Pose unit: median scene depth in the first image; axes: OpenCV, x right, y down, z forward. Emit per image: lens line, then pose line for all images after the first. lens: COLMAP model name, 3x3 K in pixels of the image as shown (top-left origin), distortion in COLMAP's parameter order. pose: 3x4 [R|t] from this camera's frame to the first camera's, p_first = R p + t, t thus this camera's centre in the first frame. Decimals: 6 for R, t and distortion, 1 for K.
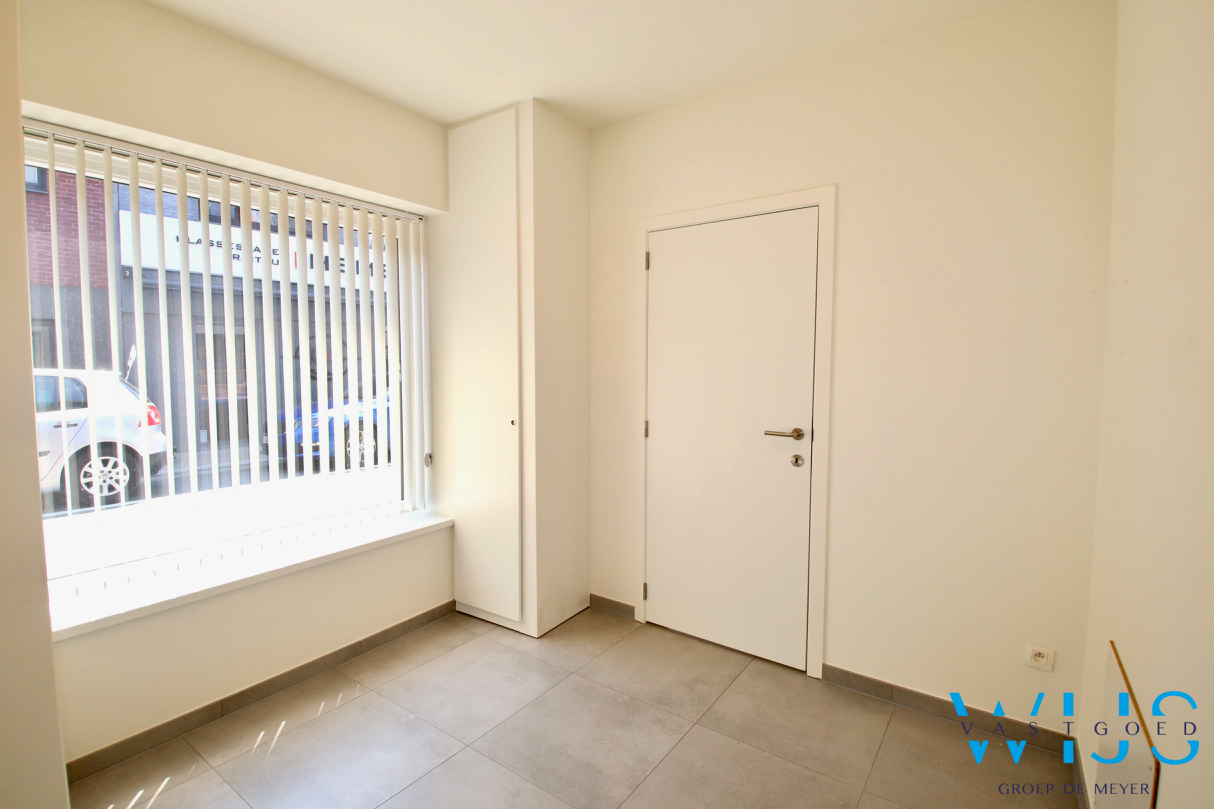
lens RADIAL K [[565.5, 0, 609.7], [0, 565.5, 400.1], [0, 0, 1]] dist [-0.001513, -0.016276]
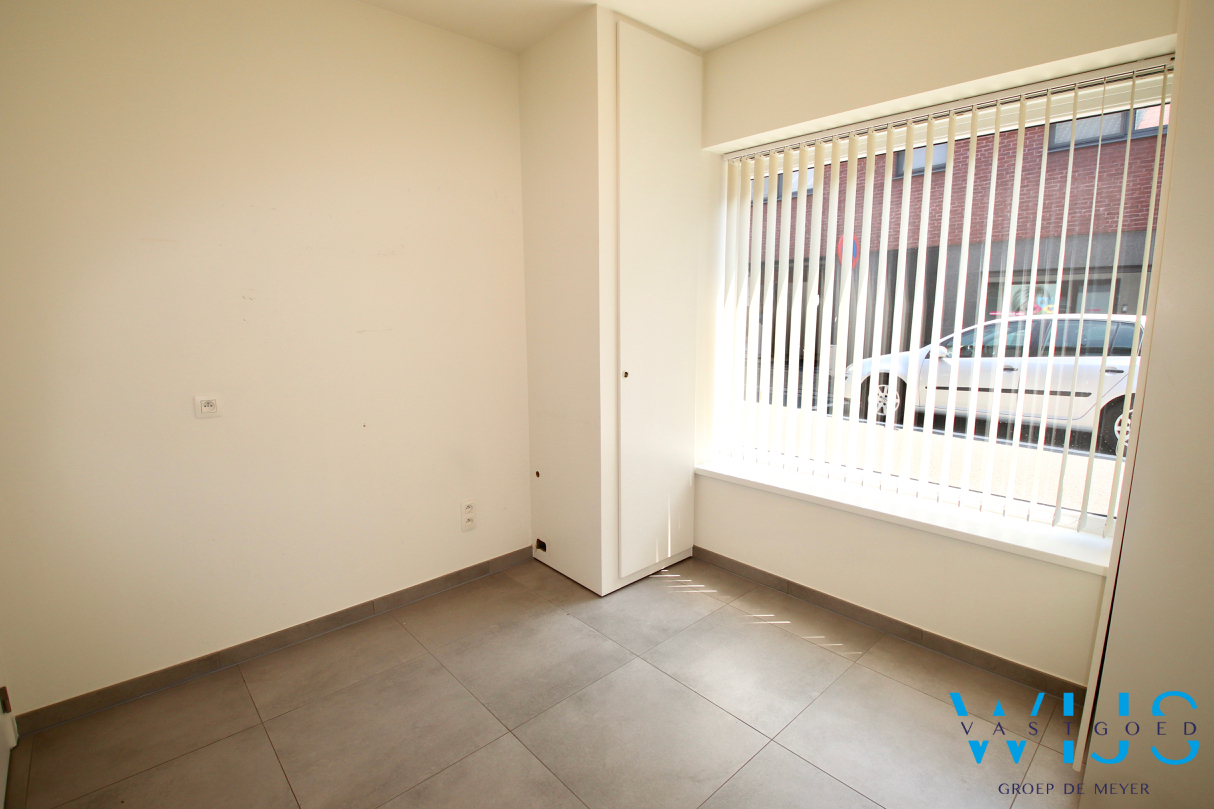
lens RADIAL K [[565.5, 0, 609.7], [0, 565.5, 400.1], [0, 0, 1]] dist [-0.001513, -0.016276]
pose [[-0.200955, 0.155497, -0.967180, 0.474953], [-0.062928, 0.983233, 0.171152, -0.045439], [0.977577, 0.095257, -0.187801, 0.703581]]
